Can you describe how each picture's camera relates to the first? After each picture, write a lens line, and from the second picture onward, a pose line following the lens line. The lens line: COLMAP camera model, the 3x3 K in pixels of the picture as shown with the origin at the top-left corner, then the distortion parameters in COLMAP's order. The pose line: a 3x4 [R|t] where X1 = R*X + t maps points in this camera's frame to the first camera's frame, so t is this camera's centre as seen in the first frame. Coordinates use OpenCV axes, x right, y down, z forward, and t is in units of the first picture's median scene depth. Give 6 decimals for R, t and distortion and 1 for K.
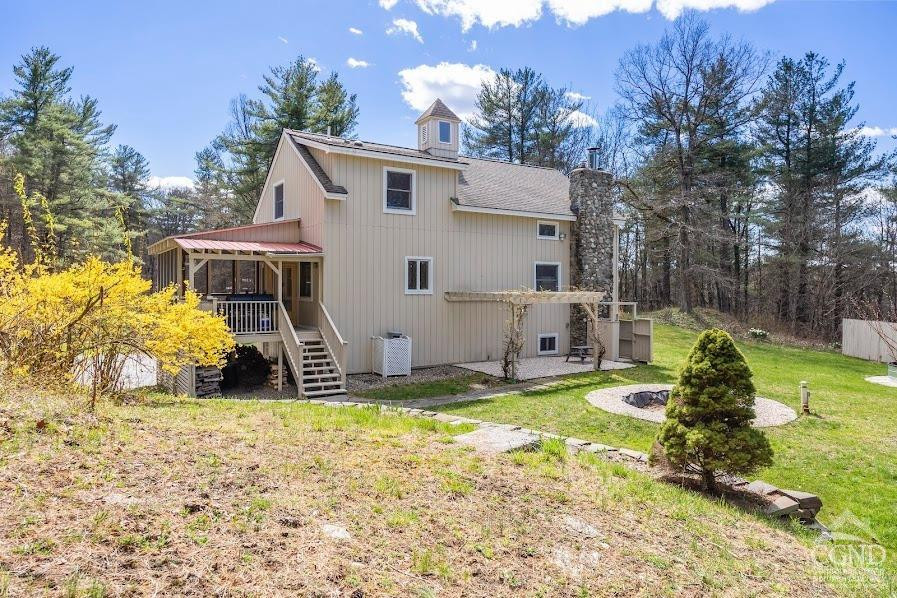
lens RADIAL K [[573.8, 0, 448.1], [0, 573.8, 293.5], [0, 0, 1]] dist [0.001332, -0.000153]
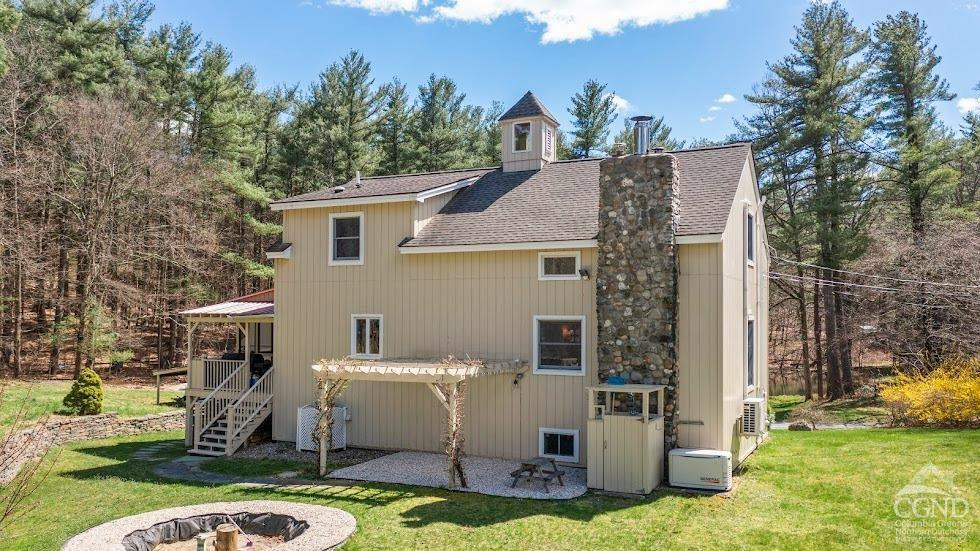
lens RADIAL K [[797.0, 0, 485.5], [0, 797.0, 298.8], [0, 0, 1]] dist [-0.002414, -0.008209]
pose [[0.524316, -0.019930, -0.851291, 1.021925], [-0.010979, 0.999485, -0.030162, -0.052813], [0.851453, 0.025161, 0.523827, 0.535406]]
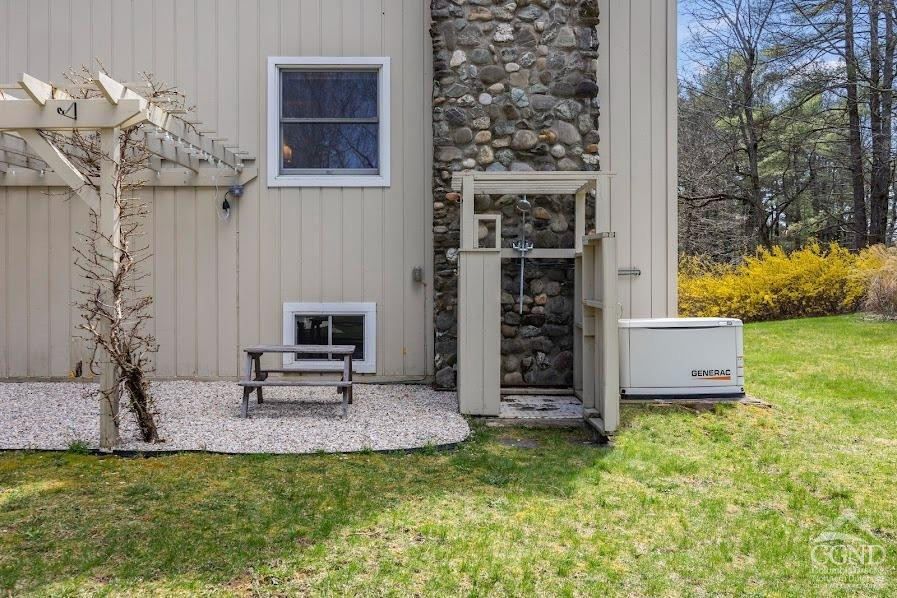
lens RADIAL K [[813.9, 0, 448.7], [0, 813.9, 277.5], [0, 0, 1]] dist [0.002167, -0.001530]
pose [[0.855362, -0.004586, -0.518011, 0.507145], [-0.001949, 0.999925, -0.012071, 0.071942], [0.518028, 0.011335, 0.855289, 0.781438]]
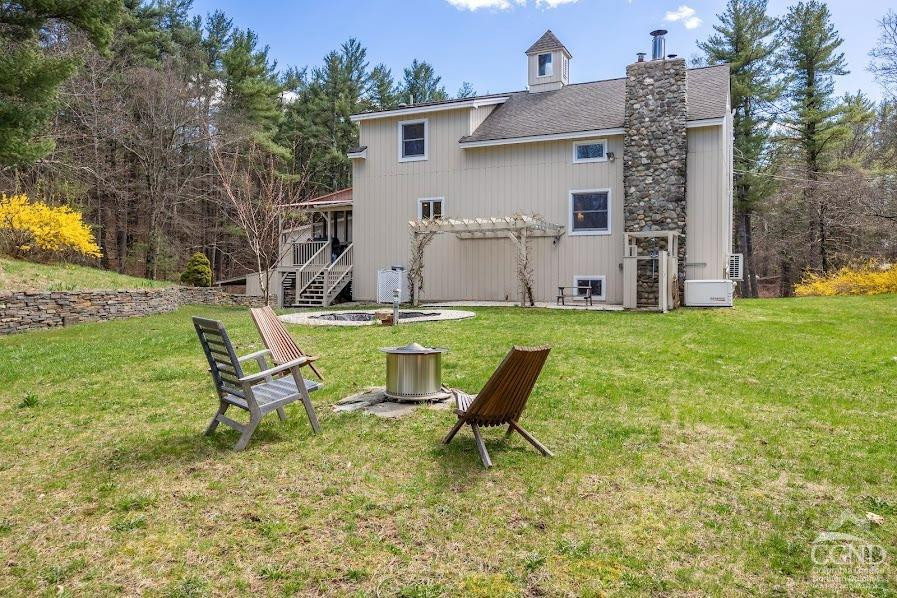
lens RADIAL K [[656.9, 0, 443.9], [0, 656.9, 296.2], [0, 0, 1]] dist [-0.024093, 0.011760]
pose [[0.538881, 0.016840, -0.842214, 0.994893], [-0.009516, 0.999858, 0.013904, 0.102481], [0.842328, 0.000522, 0.538965, 0.355900]]
